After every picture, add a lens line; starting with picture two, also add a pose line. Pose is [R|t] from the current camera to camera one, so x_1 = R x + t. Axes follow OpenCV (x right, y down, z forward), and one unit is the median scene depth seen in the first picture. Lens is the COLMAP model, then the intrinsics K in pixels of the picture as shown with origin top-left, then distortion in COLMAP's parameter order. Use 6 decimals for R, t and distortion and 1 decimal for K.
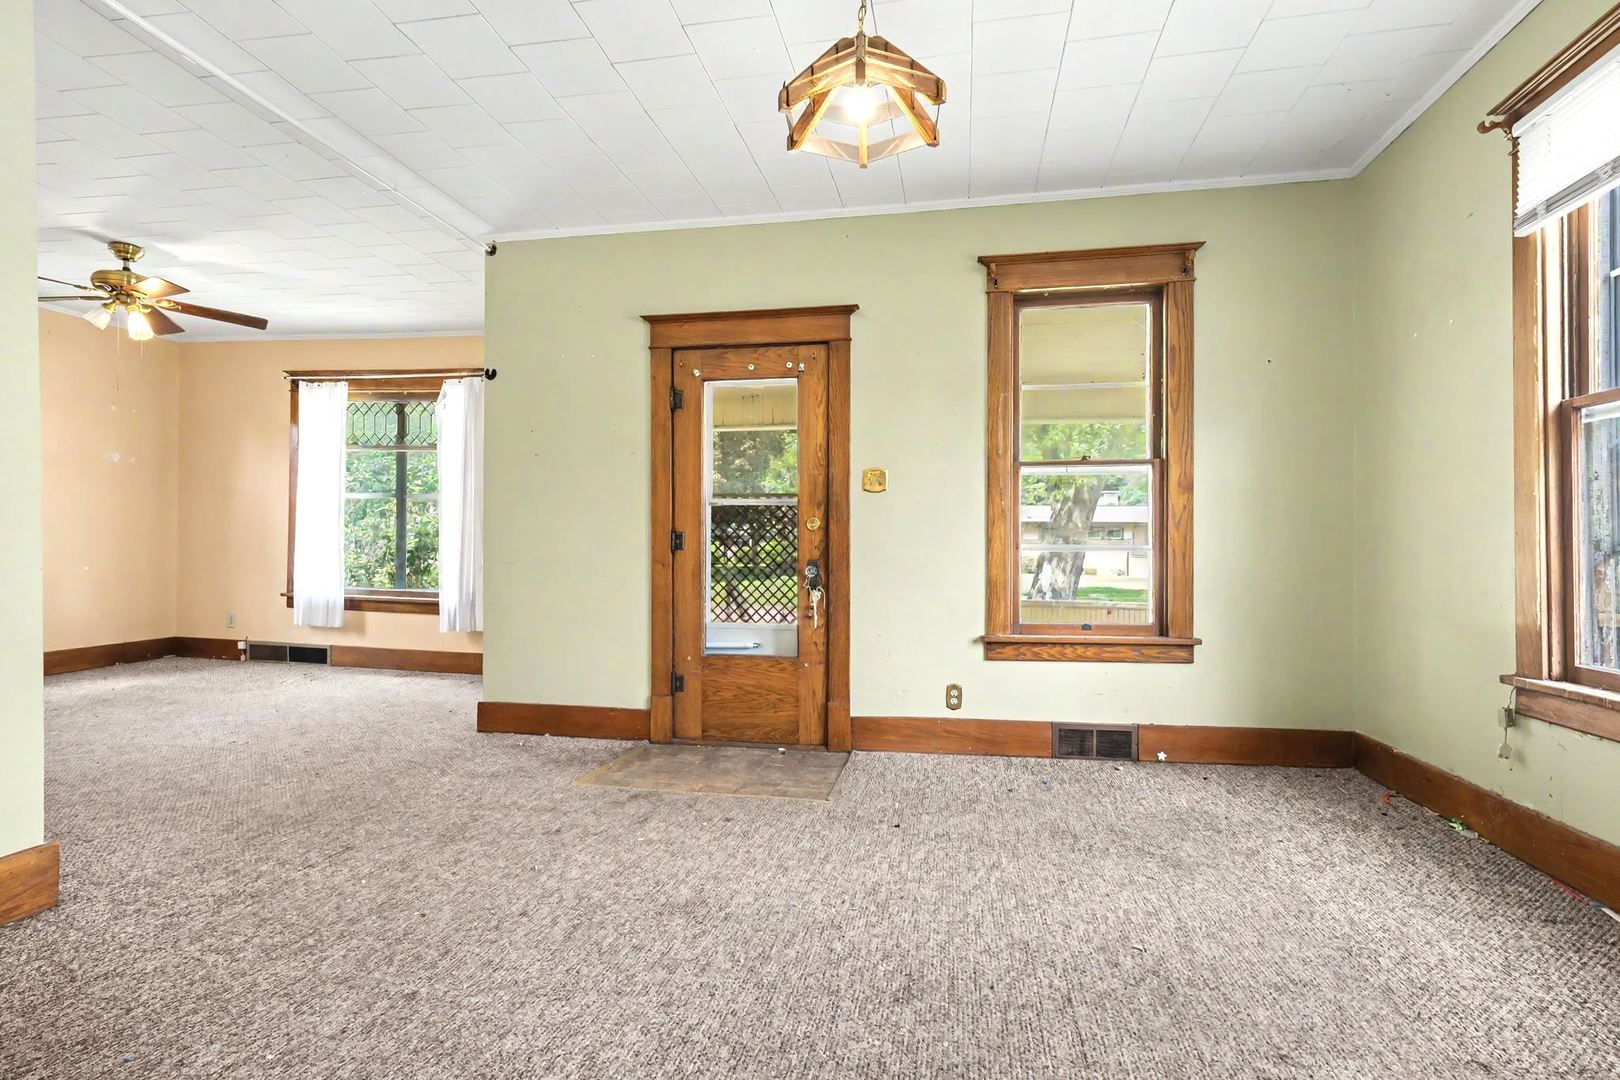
lens RADIAL K [[823.0, 0, 815.4], [0, 823.0, 541.9], [0, 0, 1]] dist [-0.002150, 0.003732]
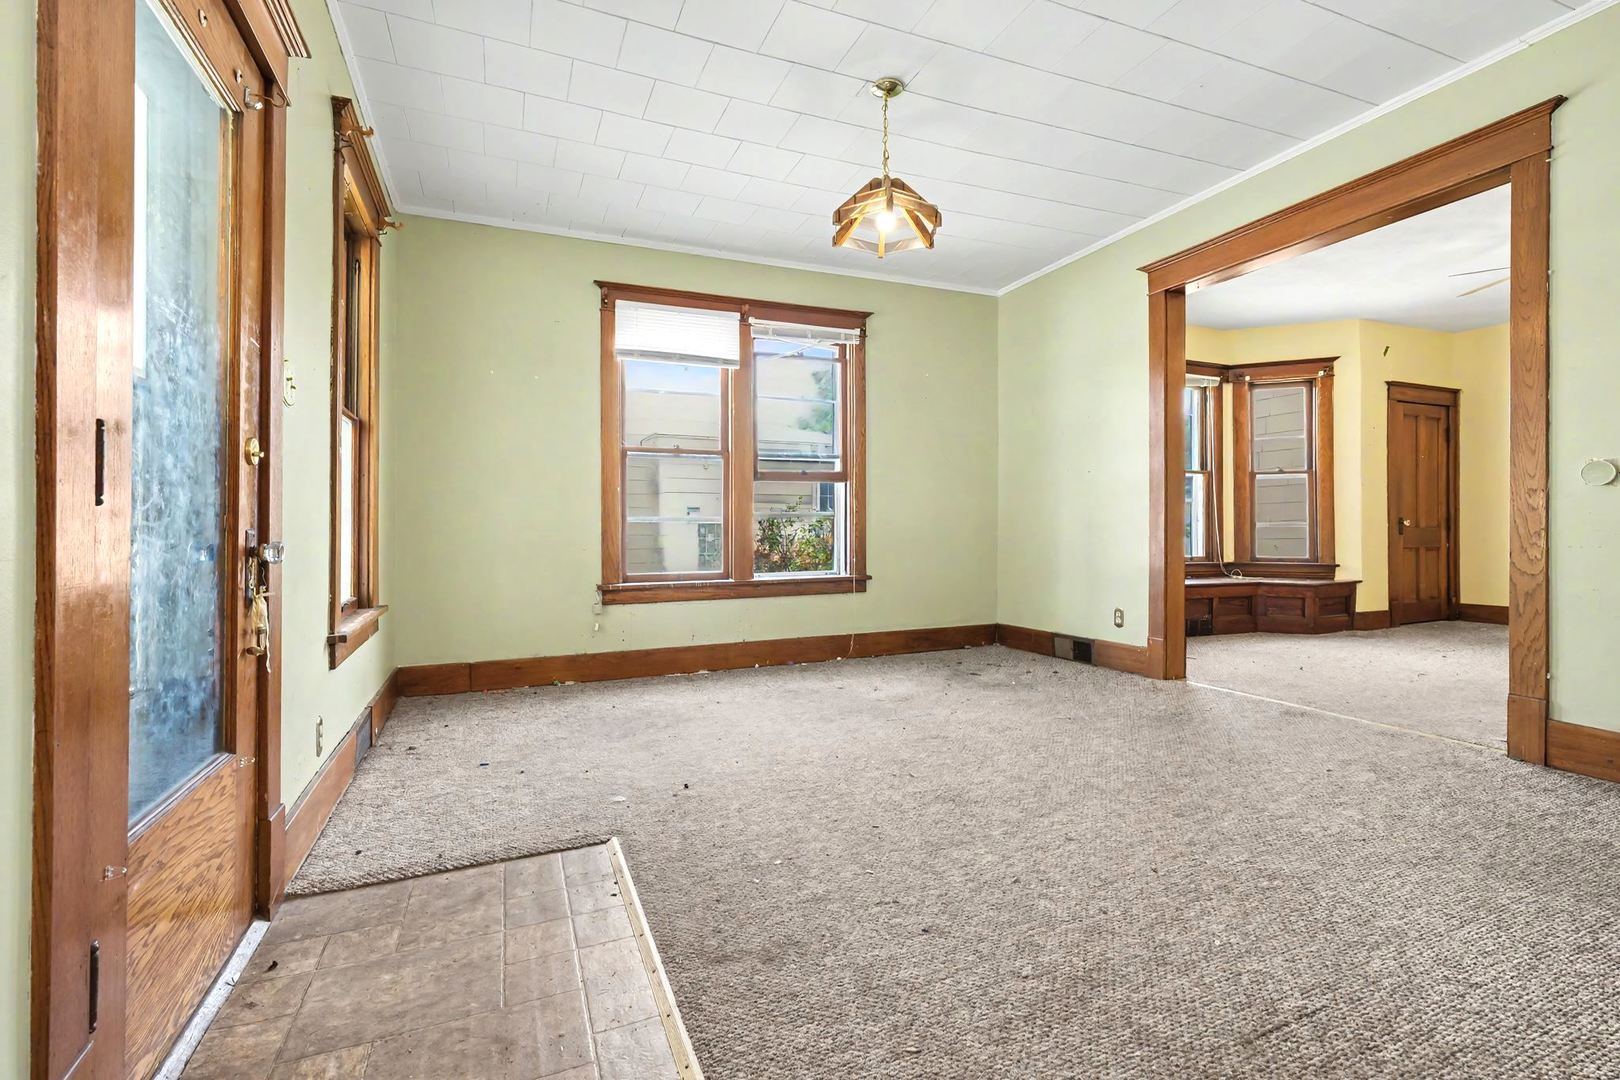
lens RADIAL K [[731.0, 0, 806.4], [0, 731.0, 528.6], [0, 0, 1]] dist [-0.007742, 0.002207]
pose [[-0.545085, 0.000180, 0.838381, -0.517135], [-0.005173, 0.999980, -0.003578, 0.020844], [-0.838365, -0.006287, -0.545073, 0.962914]]
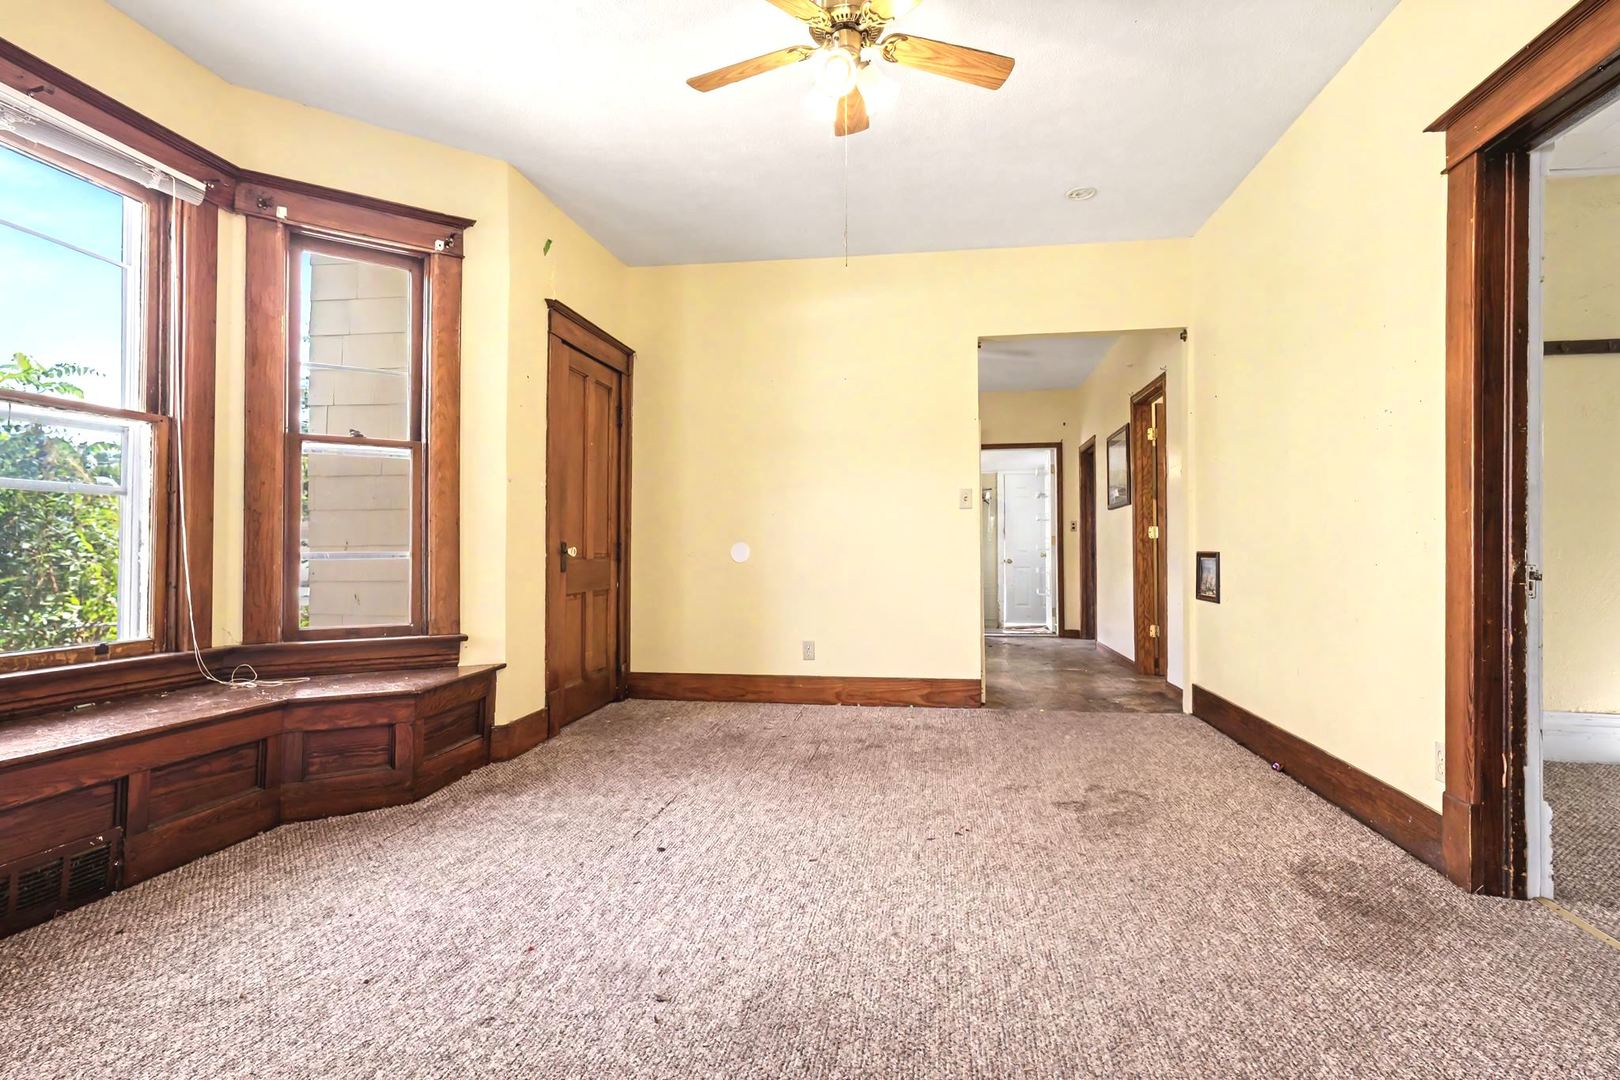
lens RADIAL K [[802.4, 0, 804.6], [0, 802.4, 538.1], [0, 0, 1]] dist [0.000574, 0.000630]
pose [[-0.999841, -0.005631, -0.016893, -0.182531], [-0.005281, 0.999771, -0.020723, -0.001705], [0.017006, -0.020630, -0.999643, 0.036155]]
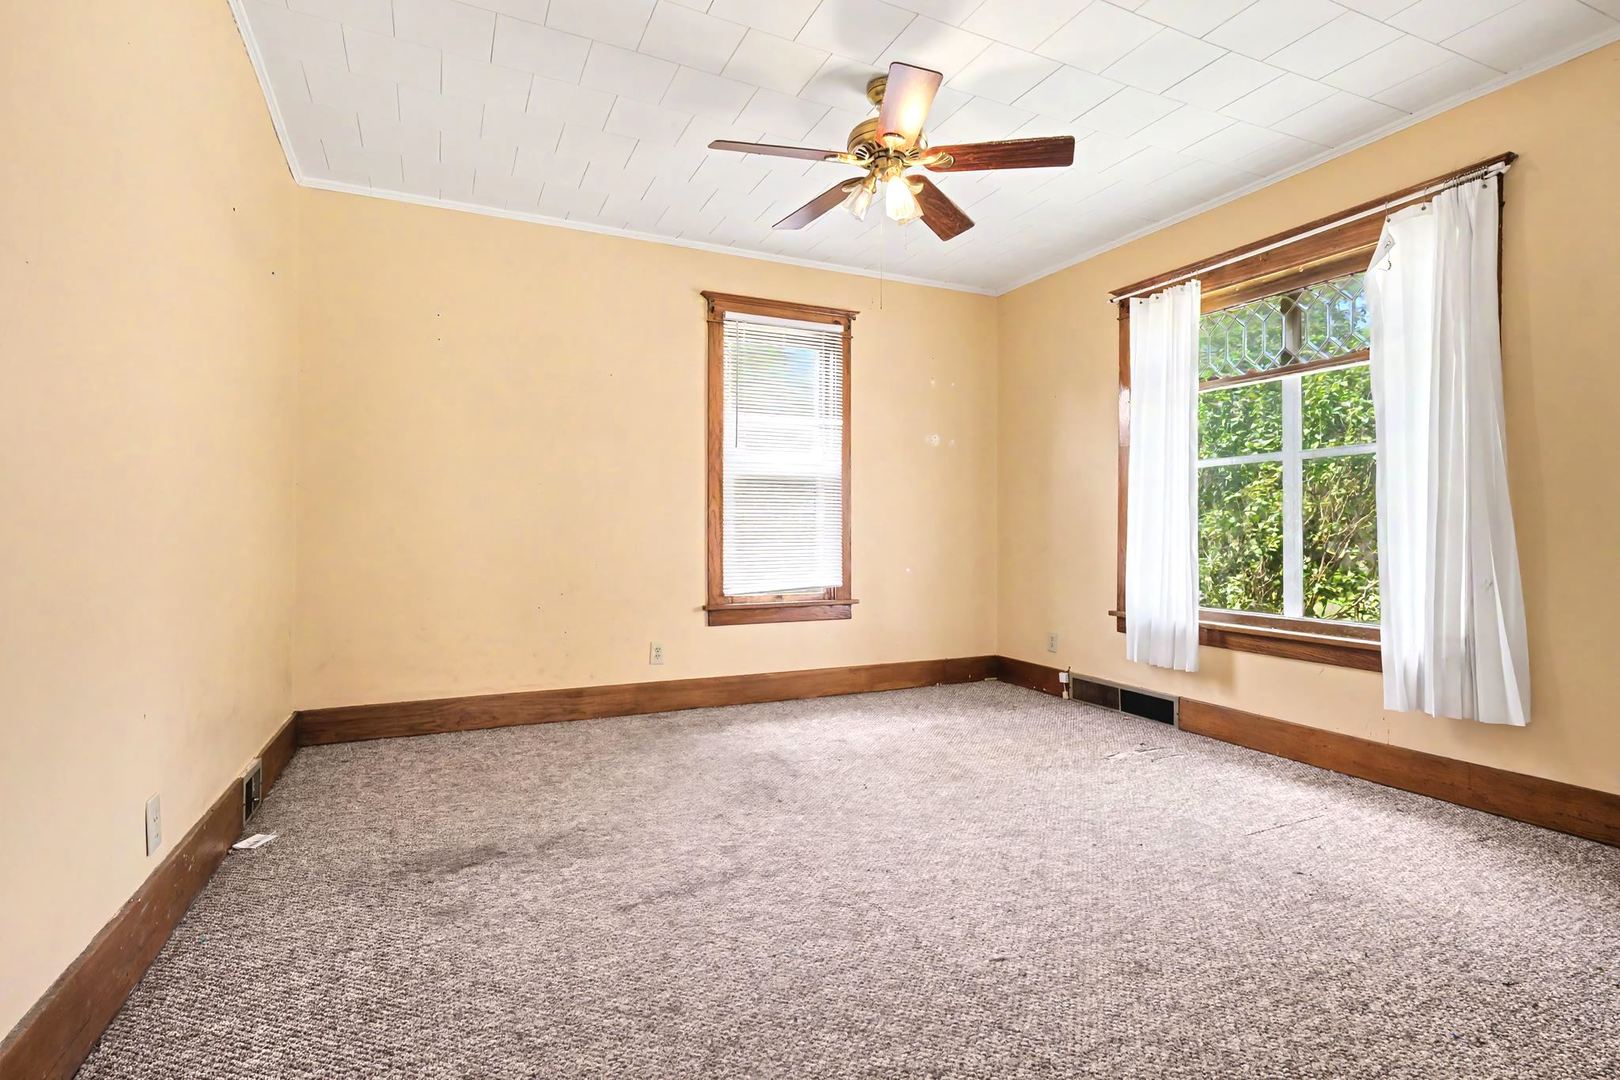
lens RADIAL K [[802.4, 0, 804.1], [0, 802.4, 538.5], [0, 0, 1]] dist [0.000574, 0.000630]
pose [[0.578304, -0.013574, -0.815708, -0.398882], [0.005793, 0.999905, -0.012532, 0.012946], [0.815801, 0.002522, 0.578328, 0.647419]]
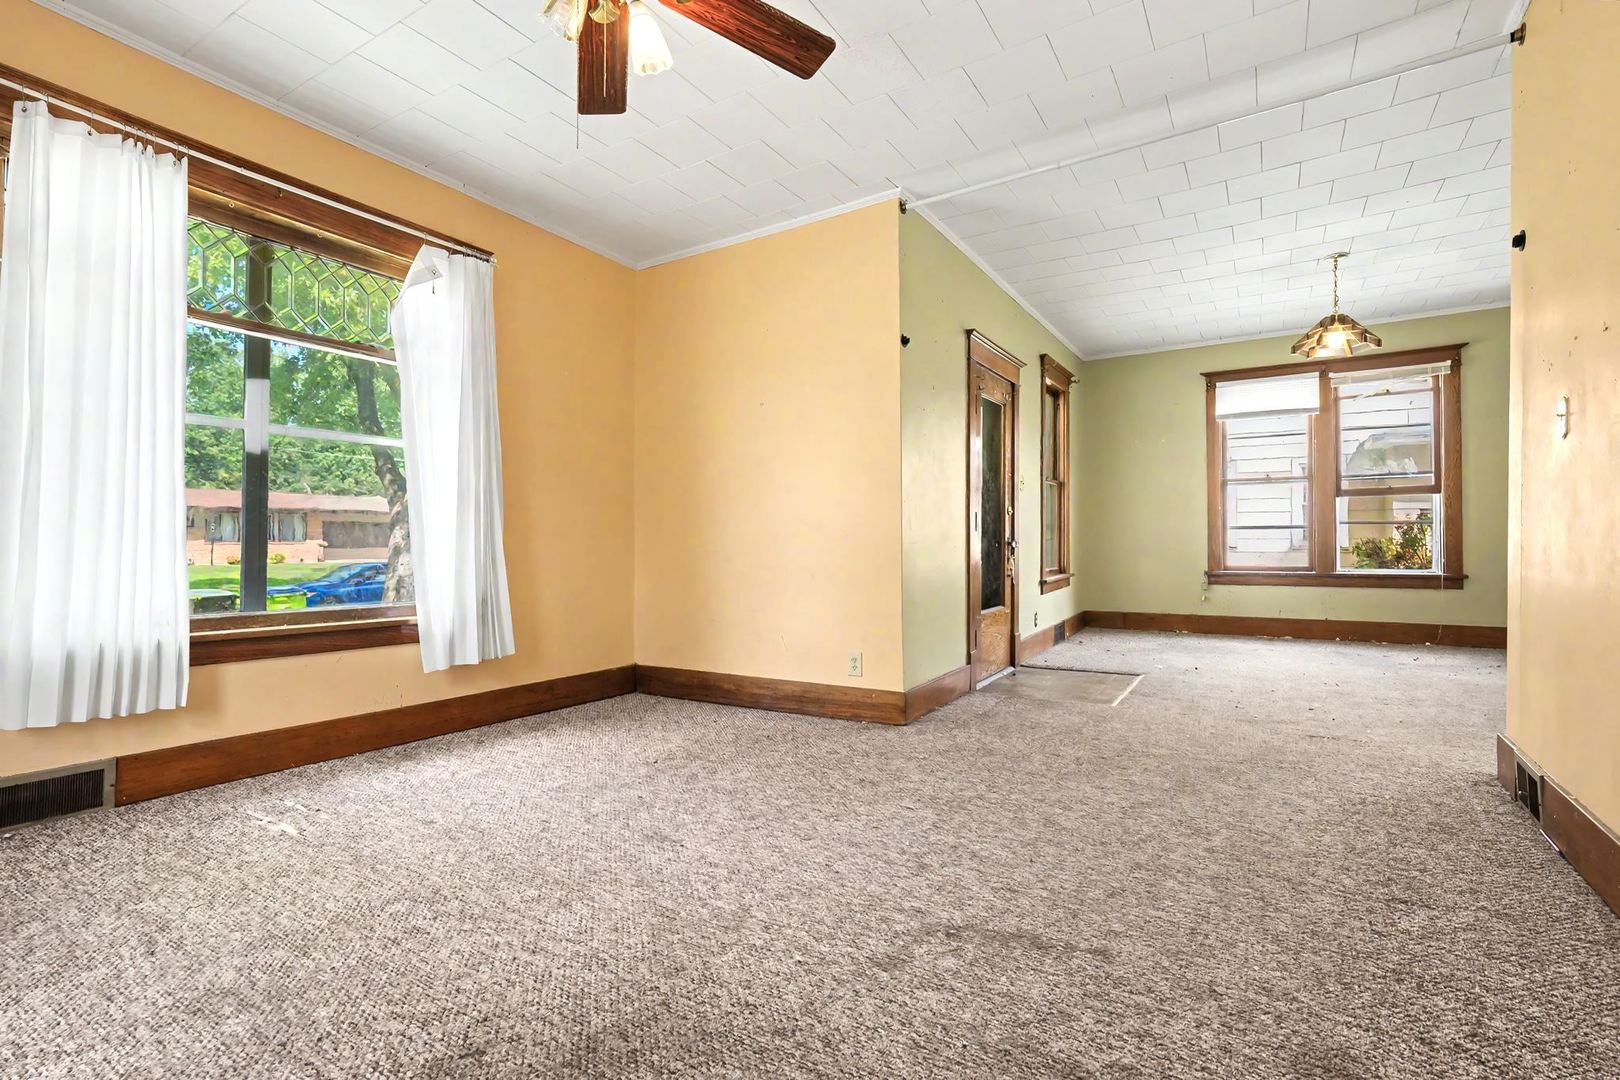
lens RADIAL K [[742.6, 0, 813.9], [0, 742.6, 534.4], [0, 0, 1]] dist [-0.001420, -0.000806]
pose [[0.359261, -0.004187, 0.933228, -1.327621], [-0.001667, 0.999985, 0.005128, 0.012109], [-0.933236, -0.003398, 0.359249, 0.854836]]
